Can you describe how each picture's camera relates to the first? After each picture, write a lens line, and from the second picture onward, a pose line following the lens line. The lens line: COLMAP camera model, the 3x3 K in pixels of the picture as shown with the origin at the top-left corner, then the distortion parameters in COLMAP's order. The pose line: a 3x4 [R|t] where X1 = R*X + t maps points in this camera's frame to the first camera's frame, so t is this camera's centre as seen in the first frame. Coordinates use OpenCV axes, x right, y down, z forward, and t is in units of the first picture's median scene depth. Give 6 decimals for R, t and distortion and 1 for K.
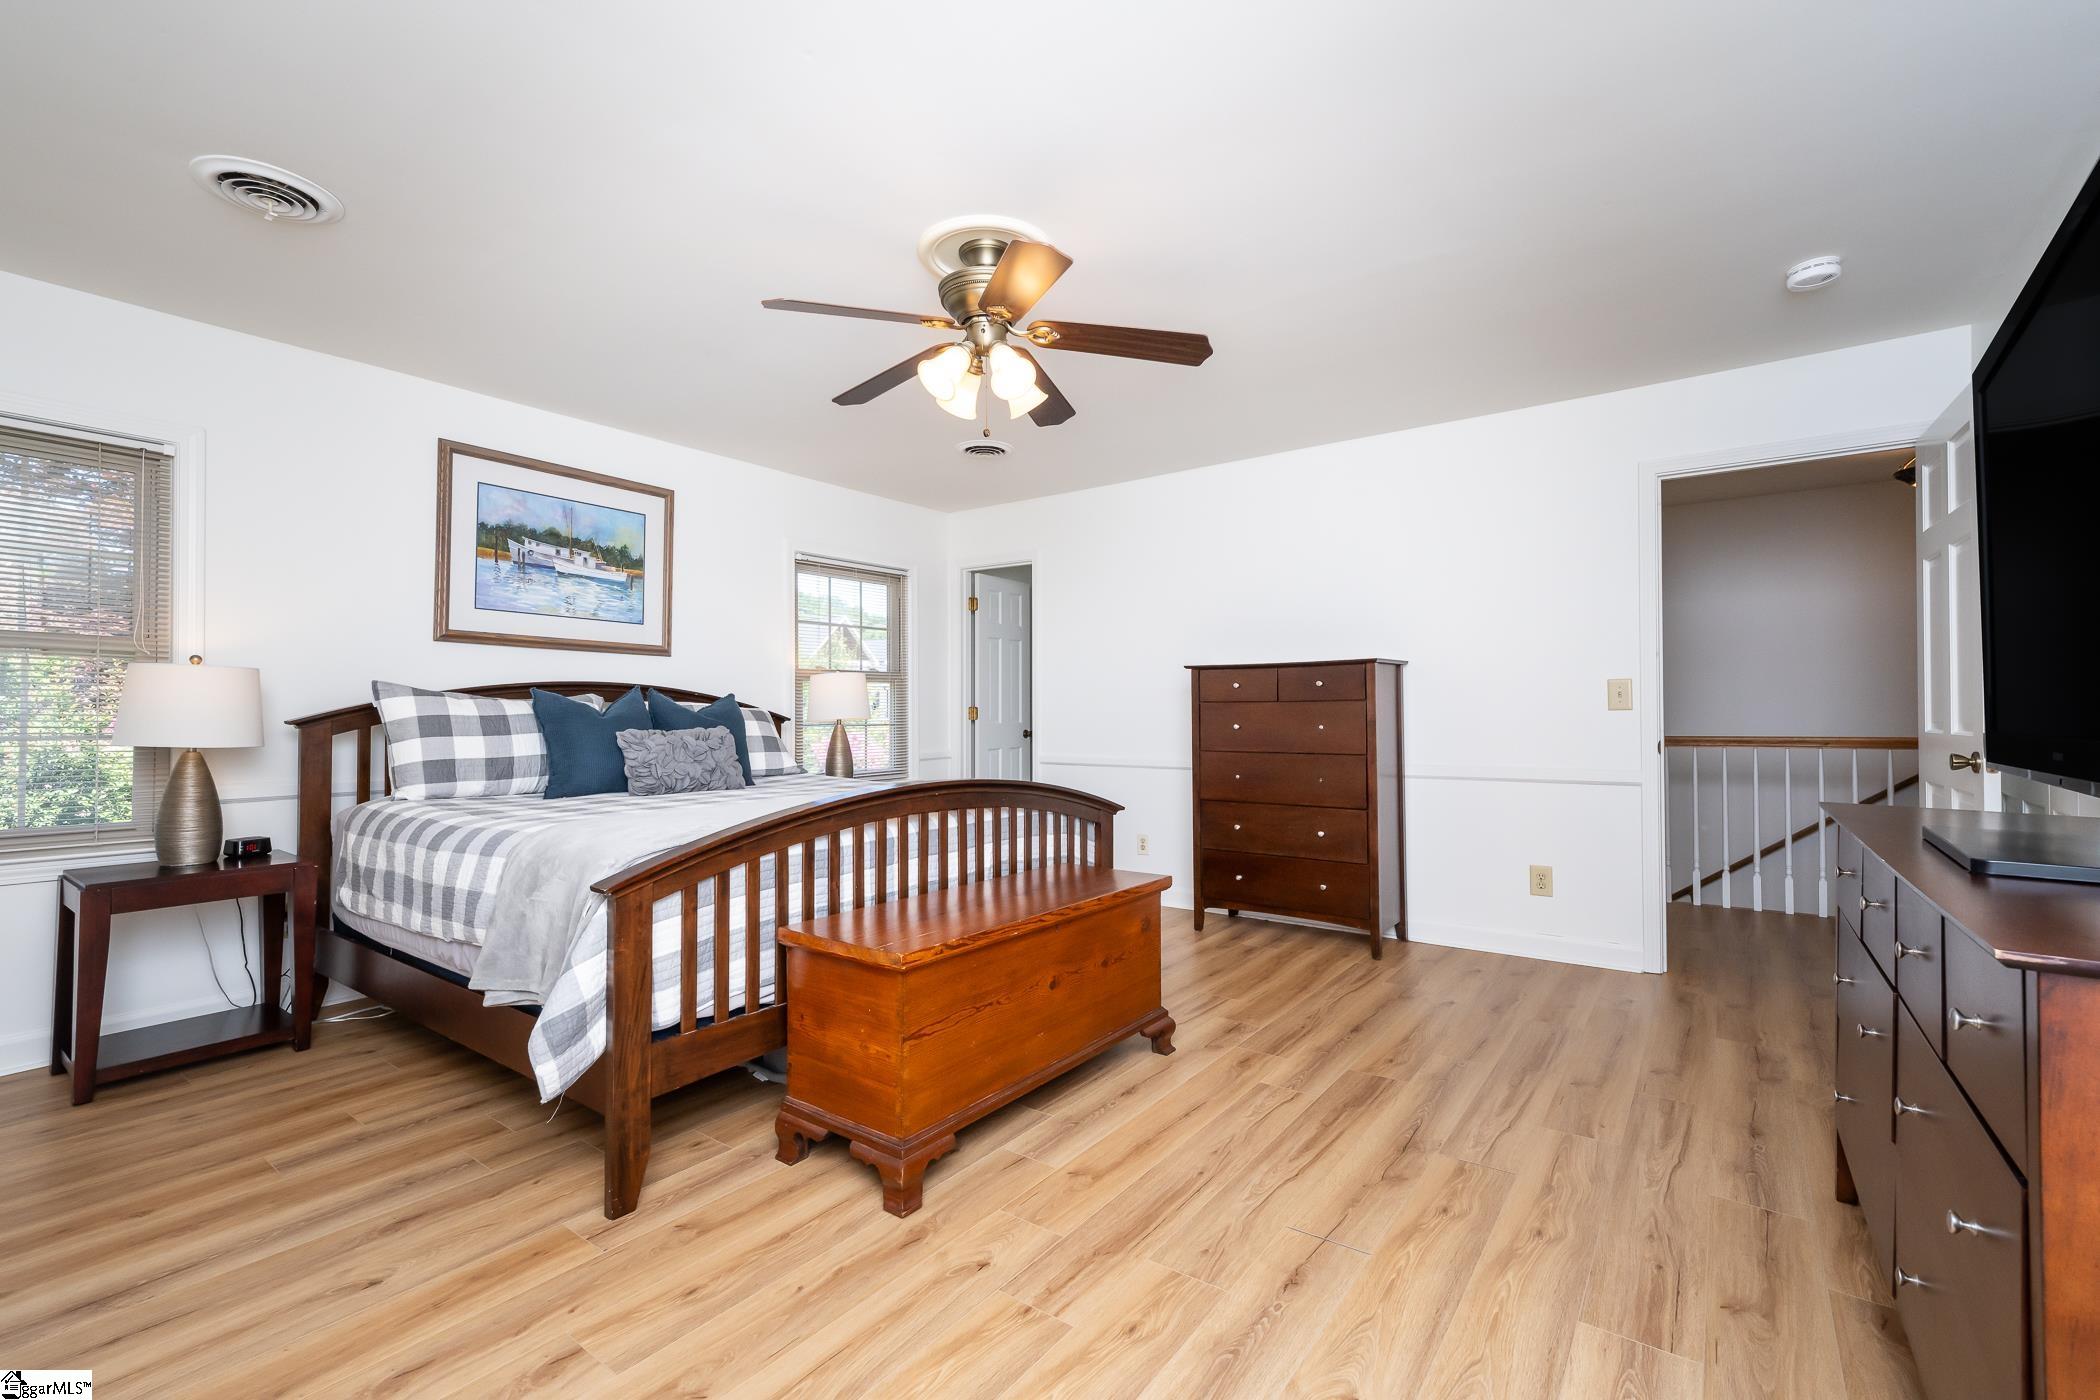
lens RADIAL K [[911.0, 0, 1050.0], [0, 911.0, 700.0], [0, 0, 1]] dist [-0.000018, 0.000011]
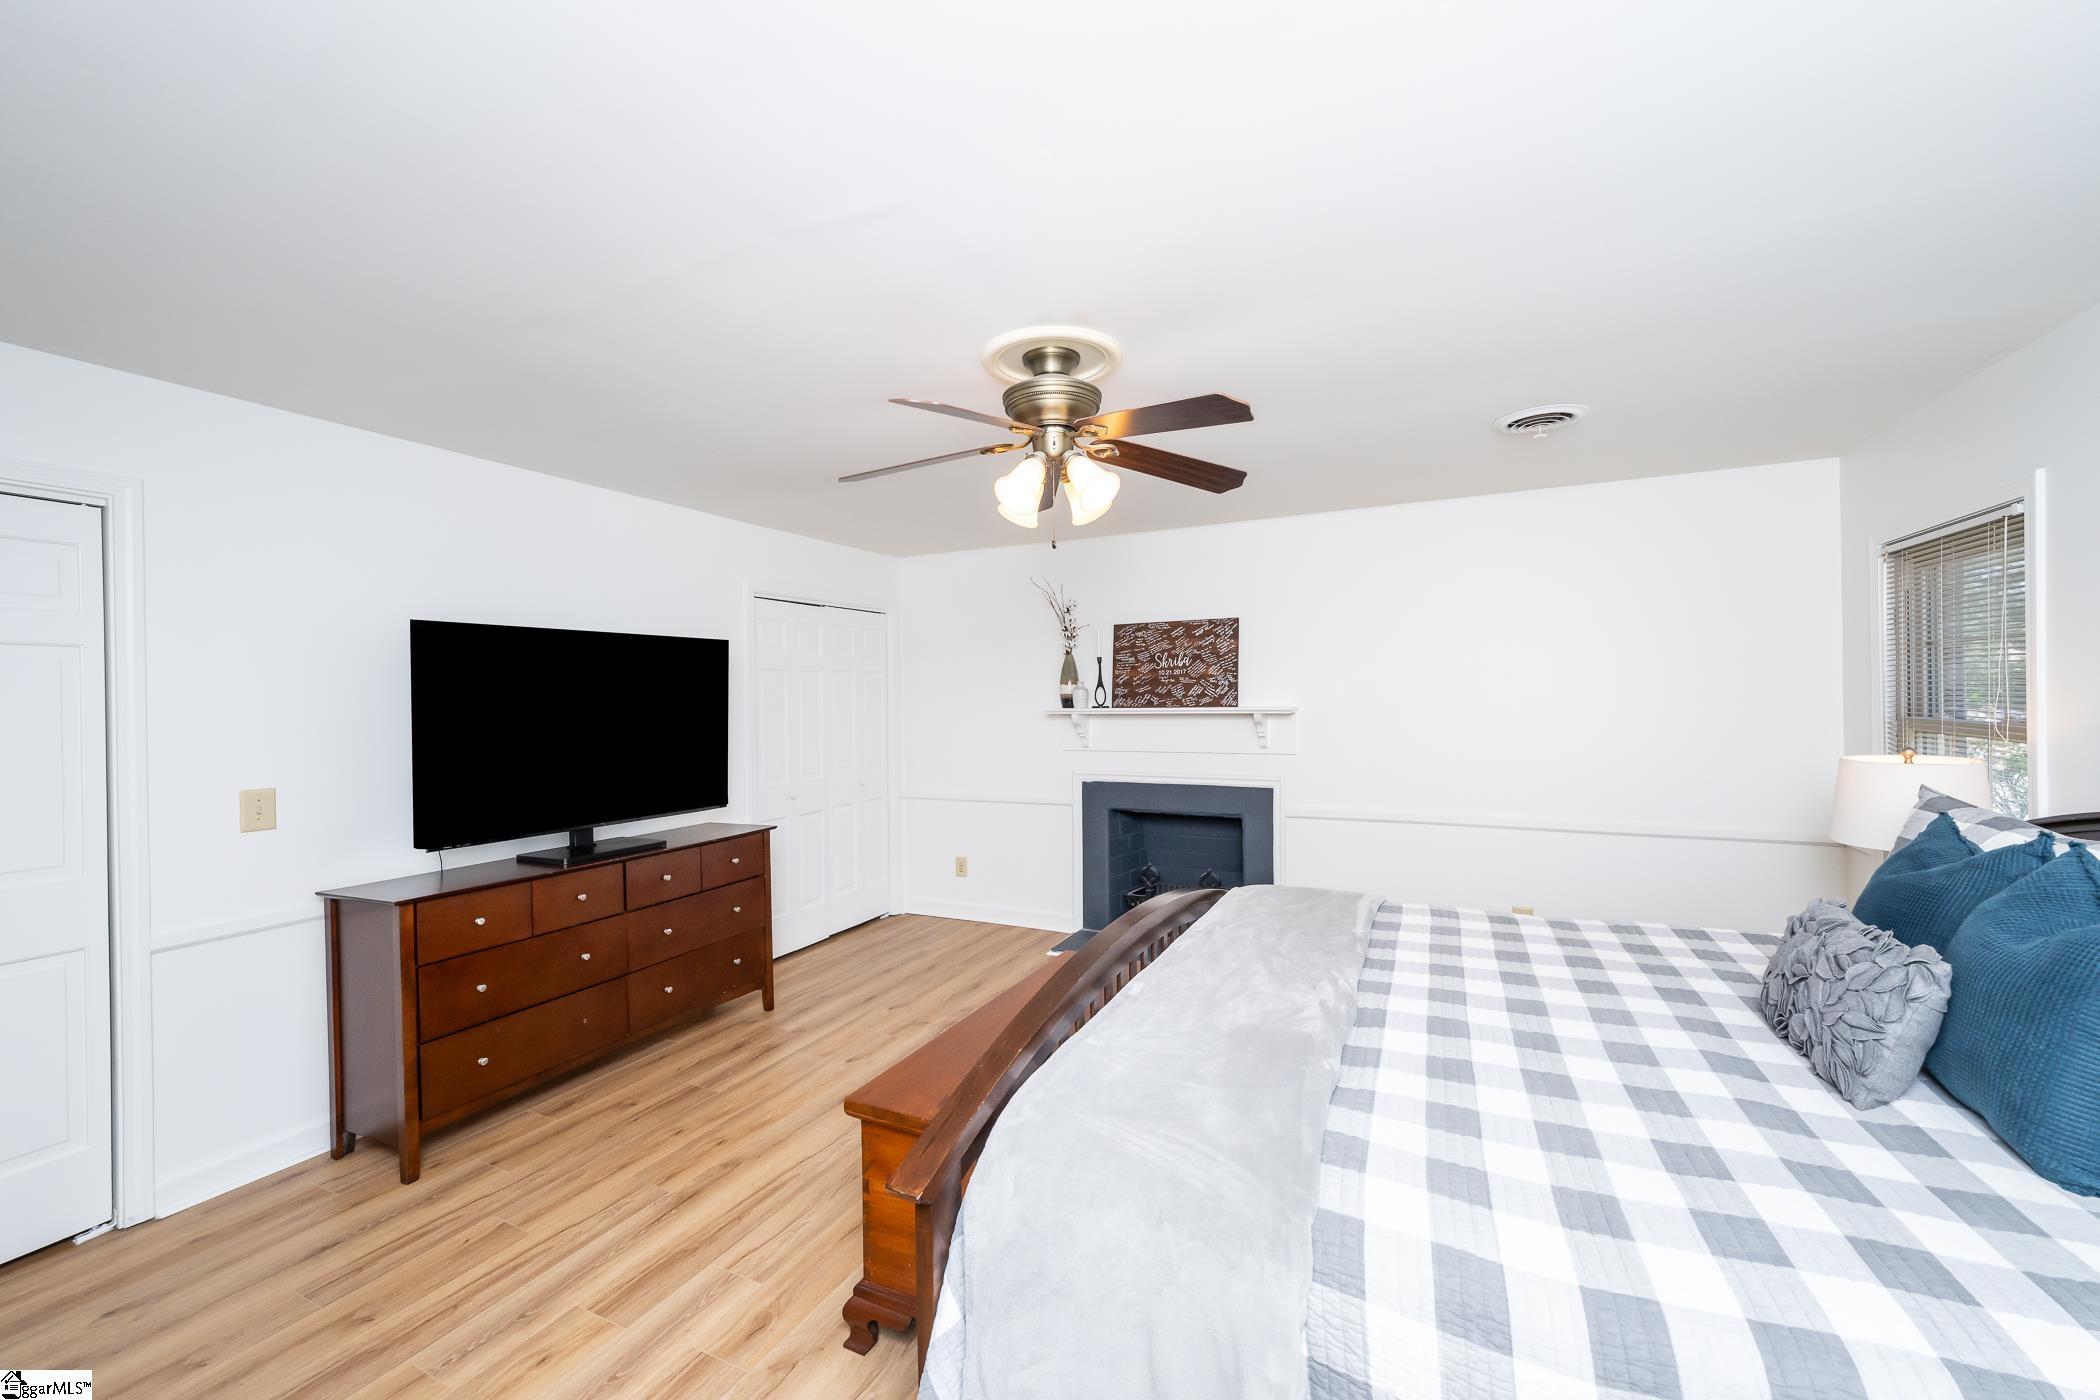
lens RADIAL K [[832.8, 0, 1050.0], [0, 832.8, 700.0], [0, 0, 1]] dist [0.002832, 0.000165]
pose [[-0.981496, 0.016988, -0.190729, 0.076403], [0.020509, 0.999653, -0.016501, -0.078023], [0.190383, -0.020107, -0.981504, 1.314257]]
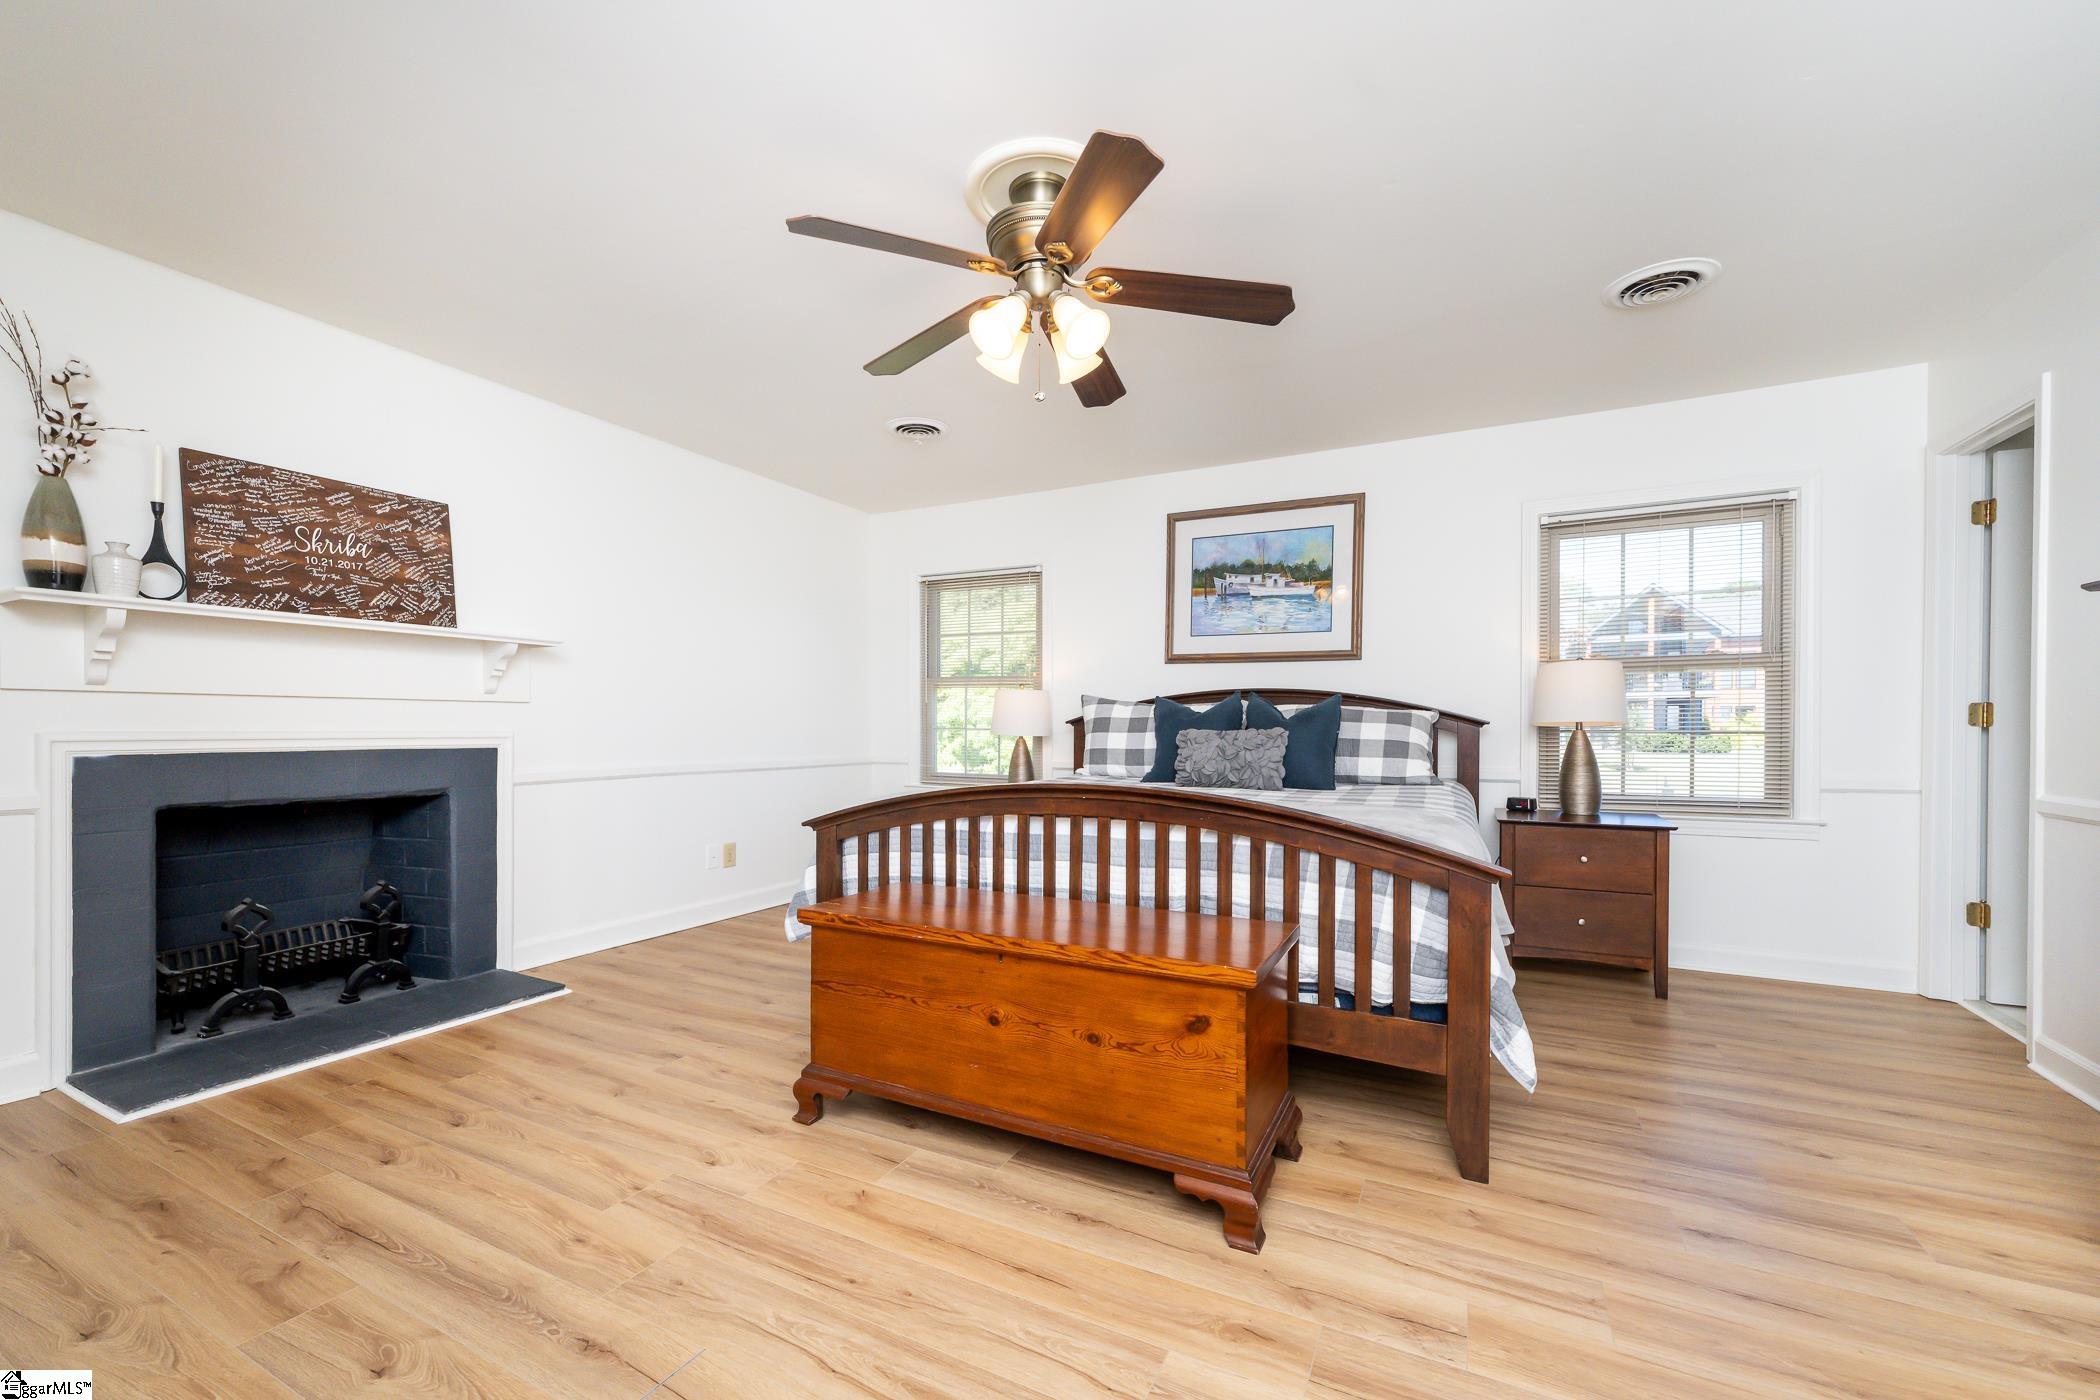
lens RADIAL K [[835.0, 0, 1049.5], [0, 835.0, 732.7], [0, 0, 1]] dist [0.002026, 0.000204]
pose [[0.164805, 0.012209, -0.986251, 0.524868], [0.013951, 0.999794, 0.014708, 0.017472], [0.986227, -0.016184, 0.164601, 0.609663]]
